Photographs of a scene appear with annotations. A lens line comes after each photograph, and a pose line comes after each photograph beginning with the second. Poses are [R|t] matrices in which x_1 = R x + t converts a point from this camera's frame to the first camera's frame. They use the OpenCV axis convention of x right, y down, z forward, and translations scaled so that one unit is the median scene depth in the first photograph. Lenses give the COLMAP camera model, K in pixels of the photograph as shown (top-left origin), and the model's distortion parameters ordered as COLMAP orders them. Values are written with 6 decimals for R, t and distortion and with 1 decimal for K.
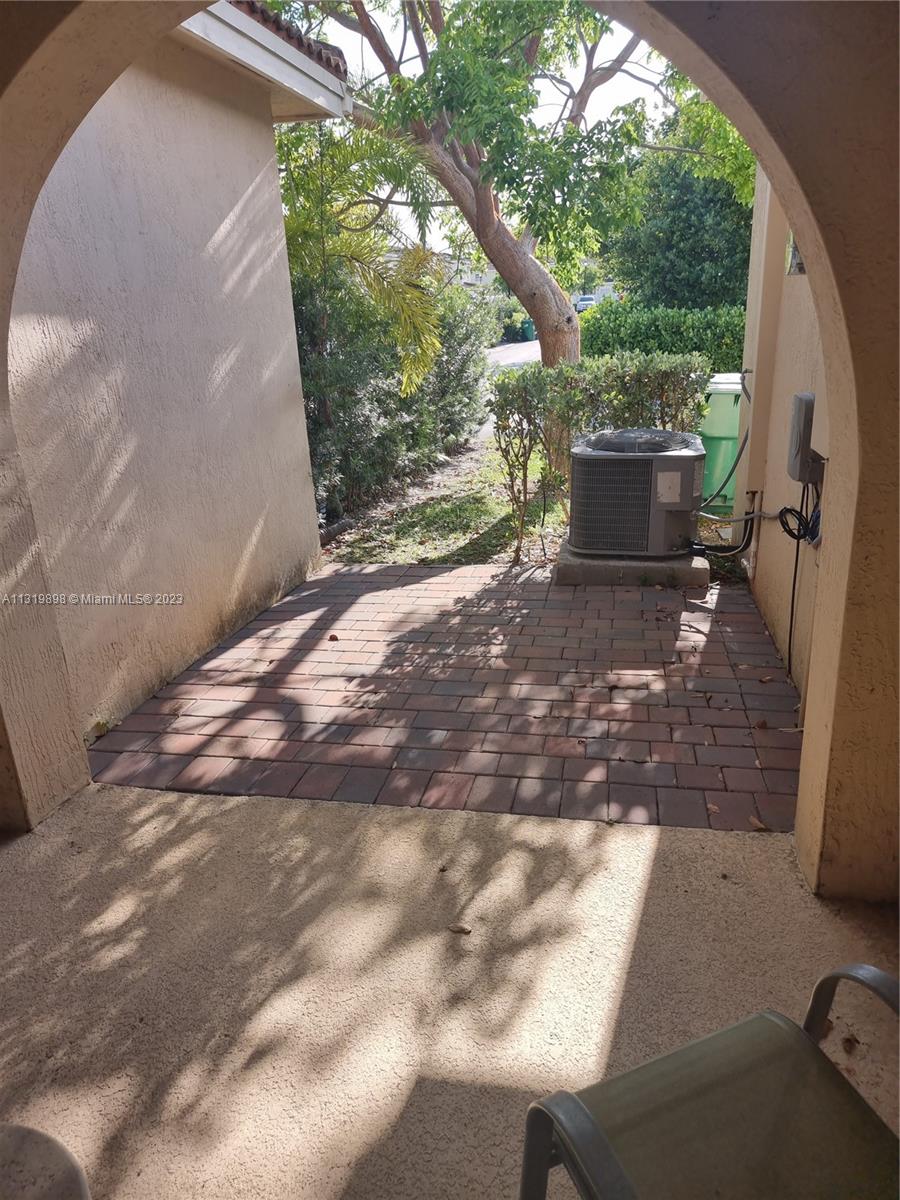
lens RADIAL K [[848.3, 0, 450.0], [0, 848.3, 600.0], [0, 0, 1]] dist [0.060390, -0.000835]
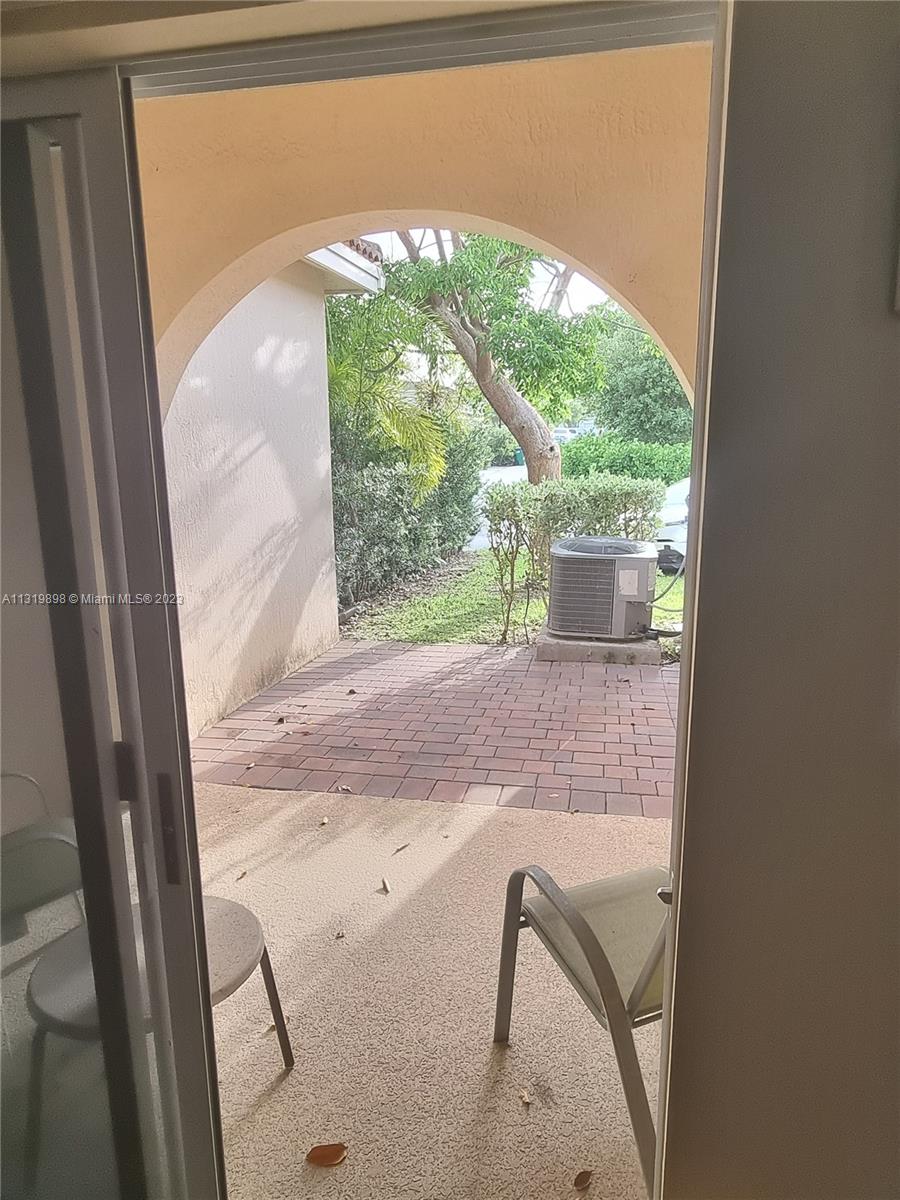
lens RADIAL K [[833.0, 0, 450.0], [0, 833.0, 600.0], [0, 0, 1]] dist [0.018709, 0.000247]
pose [[0.999241, 0.036252, 0.014223, -0.014879], [-0.034063, 0.990677, -0.131906, 0.050691], [-0.018872, 0.131321, 0.991160, -0.157275]]
